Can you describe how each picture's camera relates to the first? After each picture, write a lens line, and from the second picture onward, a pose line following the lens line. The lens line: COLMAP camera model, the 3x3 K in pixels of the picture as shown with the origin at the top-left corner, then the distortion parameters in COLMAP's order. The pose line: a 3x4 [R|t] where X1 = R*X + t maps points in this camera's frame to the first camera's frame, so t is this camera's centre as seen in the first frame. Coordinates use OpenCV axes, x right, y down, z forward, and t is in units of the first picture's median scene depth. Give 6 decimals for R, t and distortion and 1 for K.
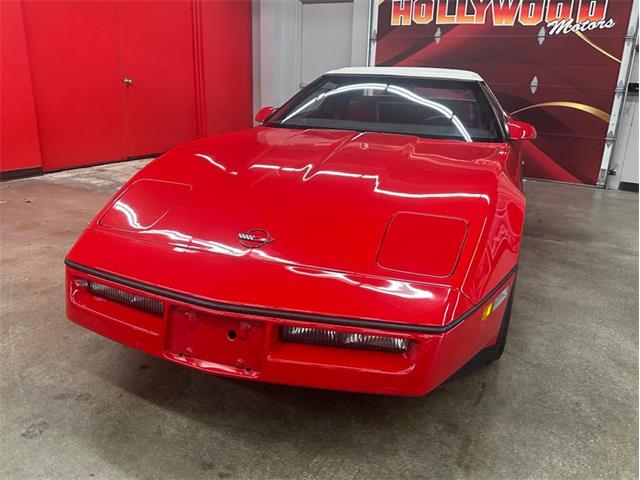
lens RADIAL K [[523.9, 0, 330.5], [0, 523.9, 235.0], [0, 0, 1]] dist [0.021943, -0.033744]
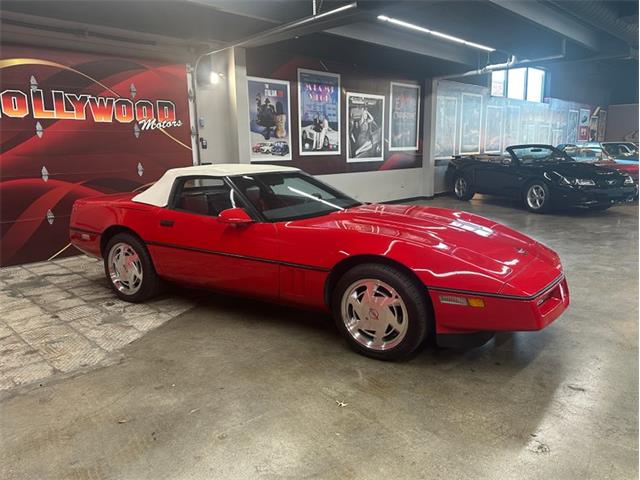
lens RADIAL K [[472.2, 0, 321.4], [0, 472.2, 237.0], [0, 0, 1]] dist [0.052686, -0.081004]
pose [[0.219538, -0.217250, 0.951108, -0.623817], [0.314942, 0.938478, 0.141669, -0.167092], [-0.923371, 0.268442, 0.274452, 0.359790]]
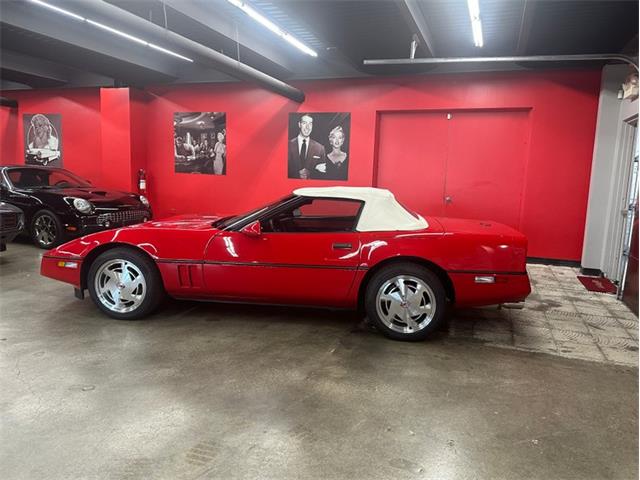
lens RADIAL K [[472.2, 0, 321.3], [0, 472.2, 240.5], [0, 0, 1]] dist [0.052686, -0.081004]
pose [[0.195715, 0.110482, -0.974417, 0.855633], [-0.320745, 0.946195, 0.042859, -0.147855], [0.926724, 0.304152, 0.220621, 0.480408]]
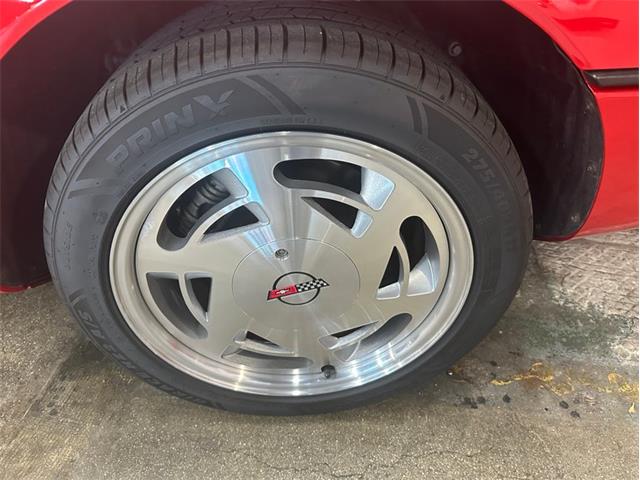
lens RADIAL K [[472.2, 0, 321.9], [0, 472.2, 242.2], [0, 0, 1]] dist [0.052686, -0.081004]
pose [[0.389206, 0.553761, -0.736116, 0.338589], [-0.294282, 0.831998, 0.470295, -0.136959], [0.872878, 0.033584, 0.486781, 0.705750]]
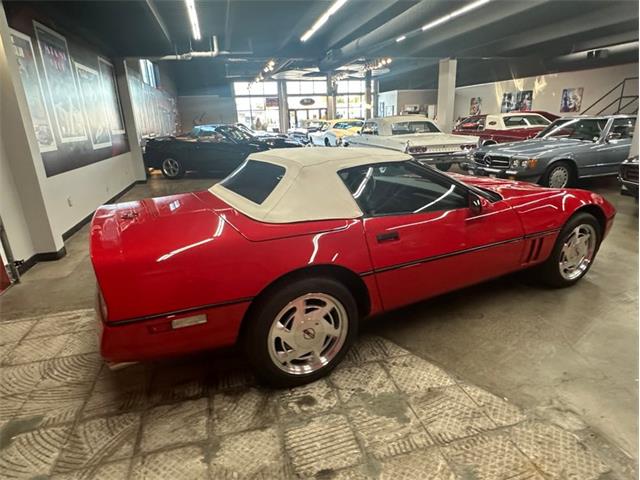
lens RADIAL K [[380.1, 0, 319.4], [0, 380.1, 240.0], [0, 0, 1]] dist [-0.005089, 0.002234]
pose [[-0.716122, -0.219178, 0.662669, -0.234562], [0.221825, 0.828724, 0.513819, -0.359667], [-0.661787, 0.514954, -0.544848, 0.979219]]
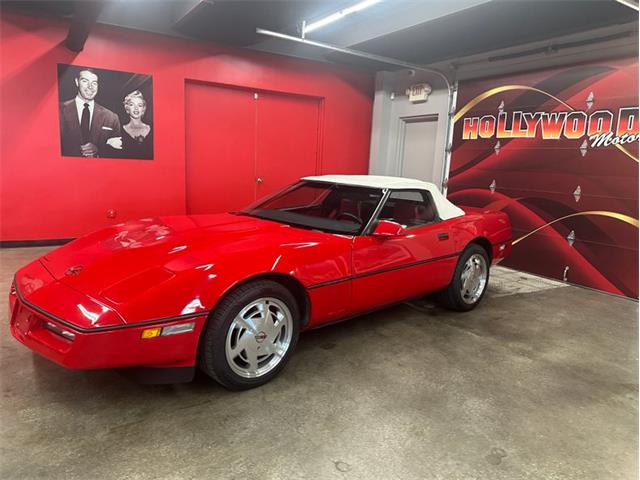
lens RADIAL K [[472.2, 0, 328.4], [0, 472.2, 239.9], [0, 0, 1]] dist [0.052686, -0.081004]
pose [[0.891733, 0.082991, -0.444887, 0.386003], [-0.153160, 0.980376, -0.124113, -0.007577], [0.425856, 0.178815, 0.886945, -0.015378]]
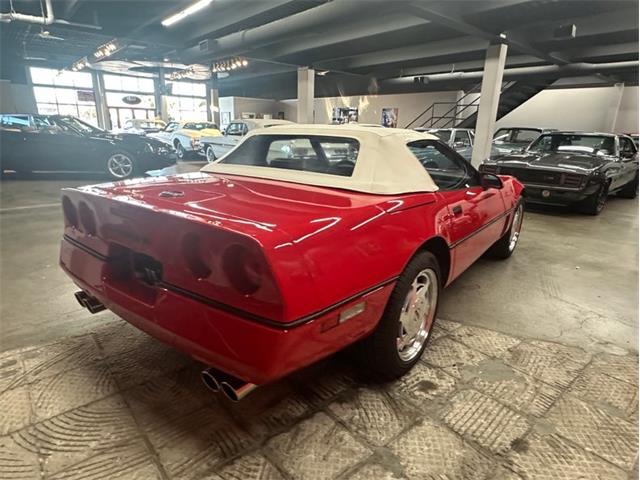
lens RADIAL K [[380.1, 0, 318.6], [0, 380.1, 246.6], [0, 0, 1]] dist [-0.005089, 0.002234]
pose [[-0.945471, -0.152083, 0.288019, -0.022652], [0.039736, 0.823828, 0.565445, -0.345270], [-0.323272, 0.546057, -0.772863, 1.084284]]
